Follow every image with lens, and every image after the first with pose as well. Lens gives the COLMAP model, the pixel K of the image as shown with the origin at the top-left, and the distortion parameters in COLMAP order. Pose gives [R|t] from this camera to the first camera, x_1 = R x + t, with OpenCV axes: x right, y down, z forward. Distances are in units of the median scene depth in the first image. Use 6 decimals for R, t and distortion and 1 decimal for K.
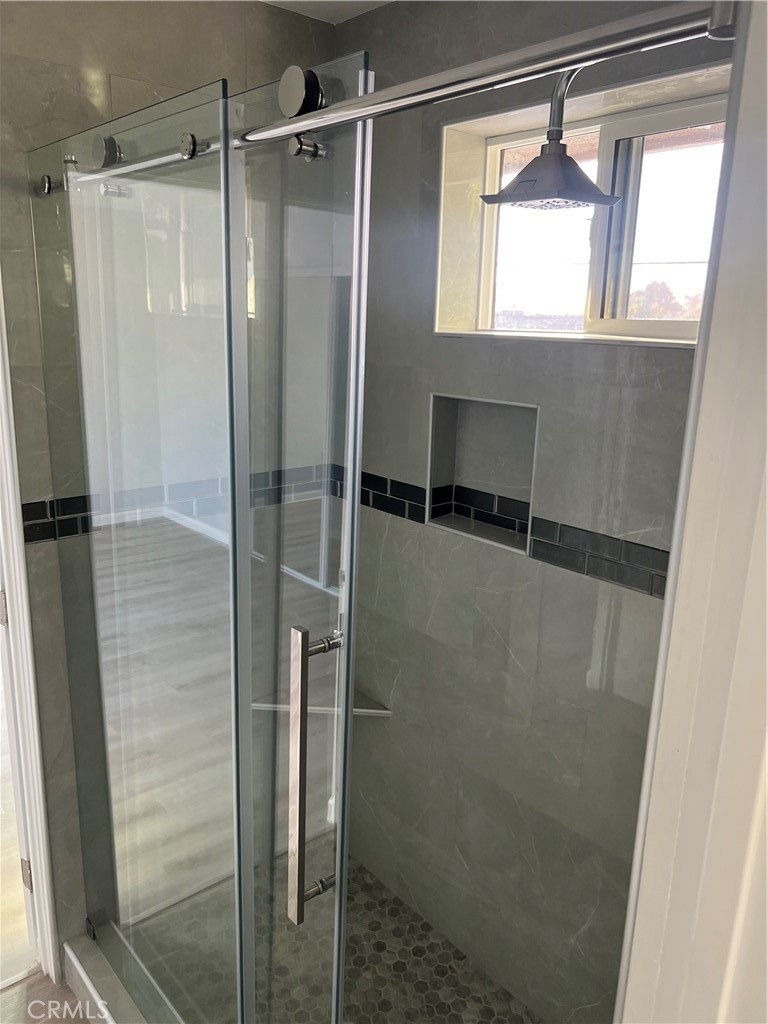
lens RADIAL K [[767.9, 0, 392.2], [0, 767.9, 516.5], [0, 0, 1]] dist [0.044599, -0.056241]
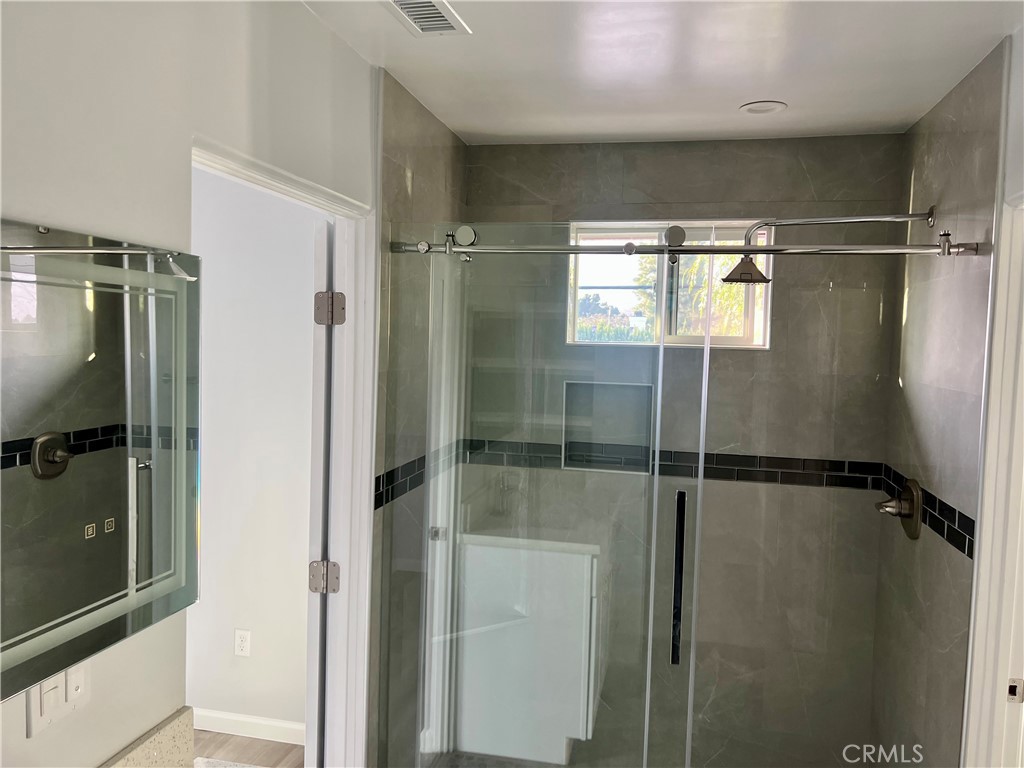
lens RADIAL K [[767.9, 0, 503.5], [0, 767.9, 383.3], [0, 0, 1]] dist [0.044599, -0.056241]
pose [[0.802956, -0.040332, 0.594672, -0.914514], [0.144743, 0.981037, -0.128903, 0.022964], [-0.578197, 0.189578, 0.793567, -0.142595]]
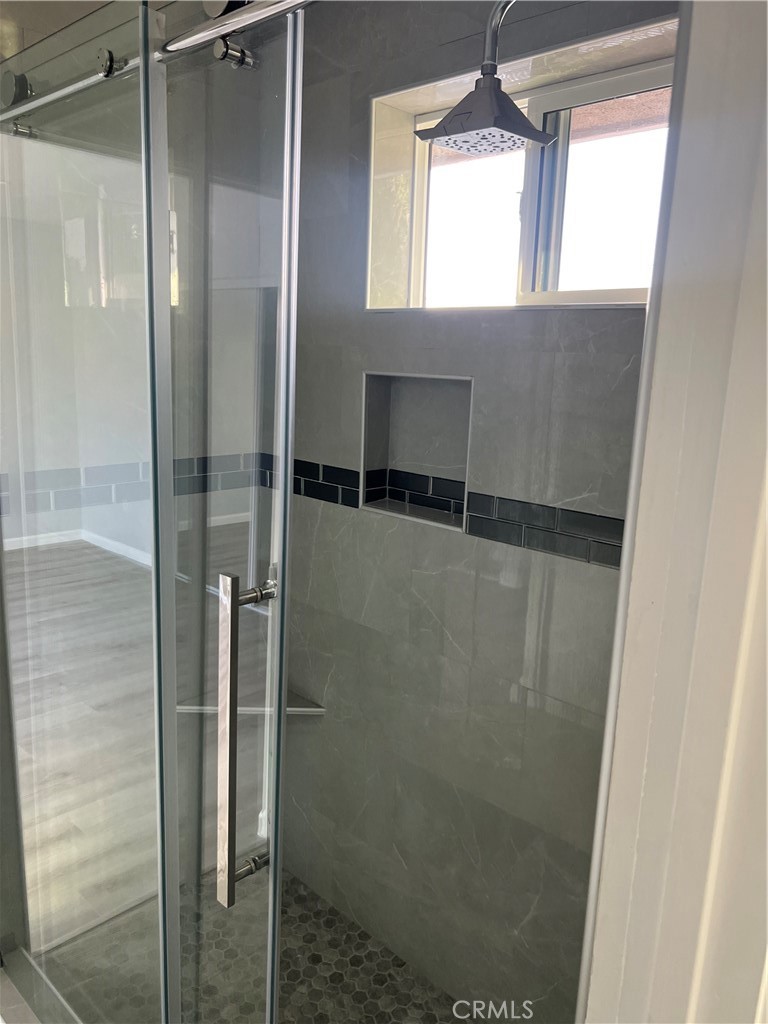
lens RADIAL K [[767.9, 0, 396.3], [0, 767.9, 526.1], [0, 0, 1]] dist [0.044599, -0.056241]
pose [[0.995173, -0.010099, 0.097619, -0.004903], [0.013785, 0.999214, -0.037167, 0.068214], [-0.097167, 0.038333, 0.994530, 0.028795]]
